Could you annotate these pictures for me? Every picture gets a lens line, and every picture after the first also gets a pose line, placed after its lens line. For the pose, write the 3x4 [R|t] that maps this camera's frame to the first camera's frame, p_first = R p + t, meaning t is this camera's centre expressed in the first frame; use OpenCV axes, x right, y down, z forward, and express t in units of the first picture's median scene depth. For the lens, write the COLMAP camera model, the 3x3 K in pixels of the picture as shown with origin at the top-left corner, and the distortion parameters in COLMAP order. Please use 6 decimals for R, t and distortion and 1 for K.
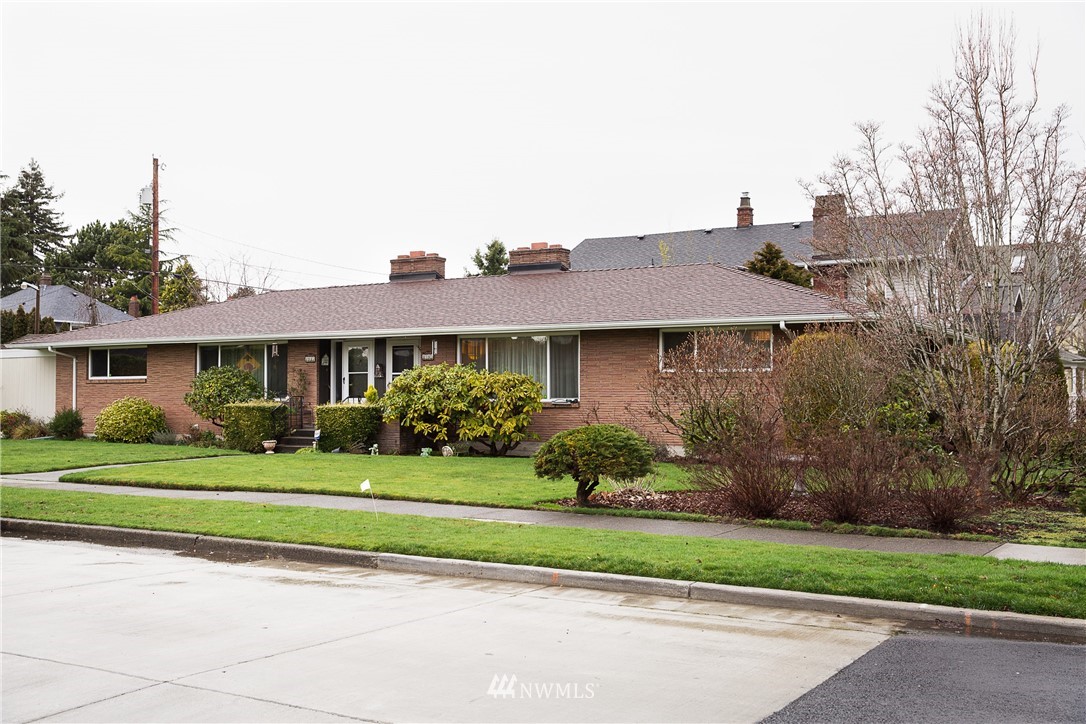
lens RADIAL K [[1162.8, 0, 541.3], [0, 1162.8, 366.1], [0, 0, 1]] dist [0.058592, 0.000000]
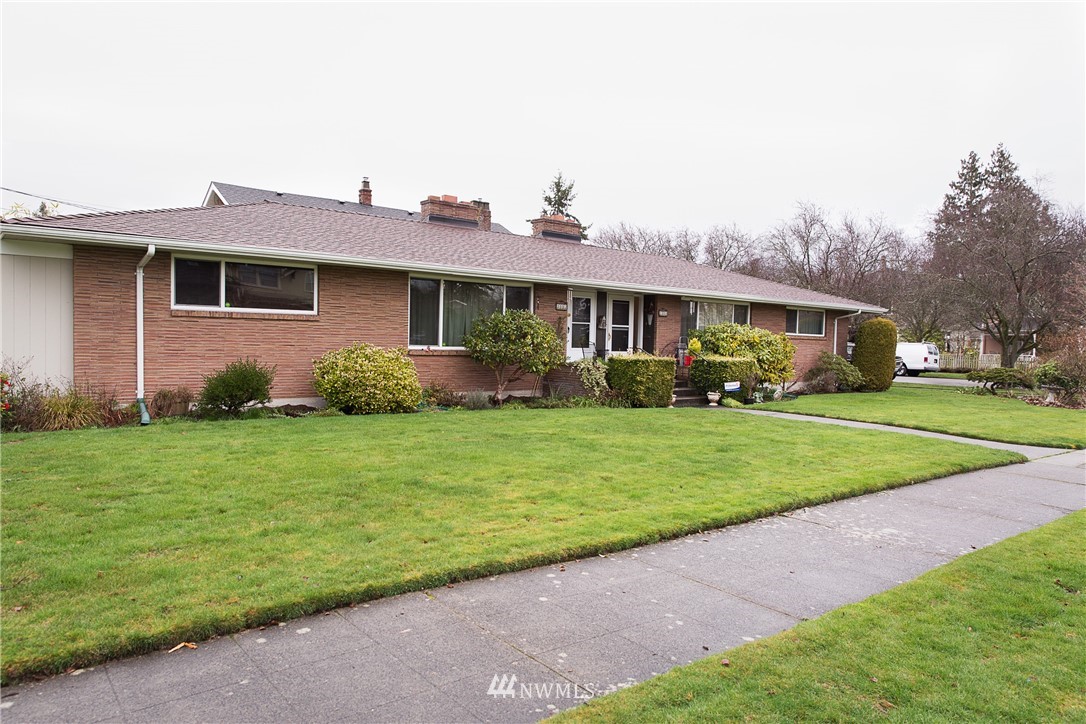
lens RADIAL K [[729.8, 0, 546.0], [0, 729.8, 362.8], [0, 0, 1]] dist [0.011073, 0.004237]
pose [[0.333929, -0.019972, 0.942387, -0.707966], [-0.048144, 0.998109, 0.038212, 0.016143], [-0.941368, -0.058130, 0.332336, 0.755770]]
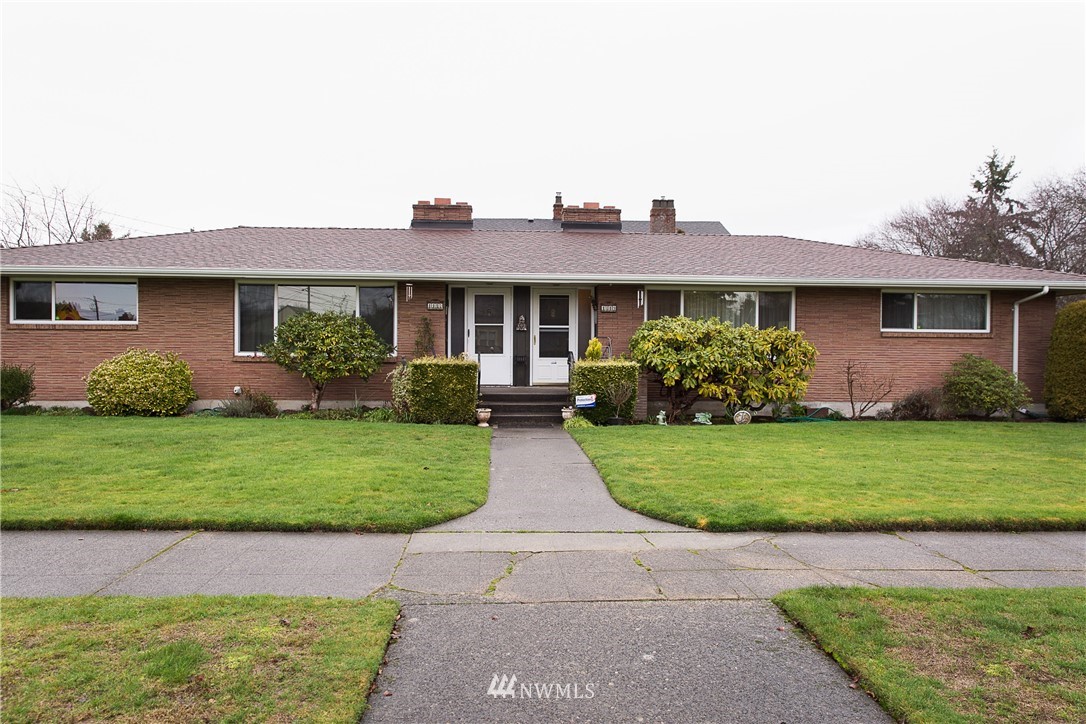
lens RADIAL K [[729.8, 0, 540.4], [0, 729.8, 355.9], [0, 0, 1]] dist [0.011073, 0.004237]
pose [[0.825253, 0.005917, 0.564732, -0.398119], [-0.021734, 0.999537, 0.021288, 0.015378], [-0.564345, -0.029842, 0.825000, 0.494635]]
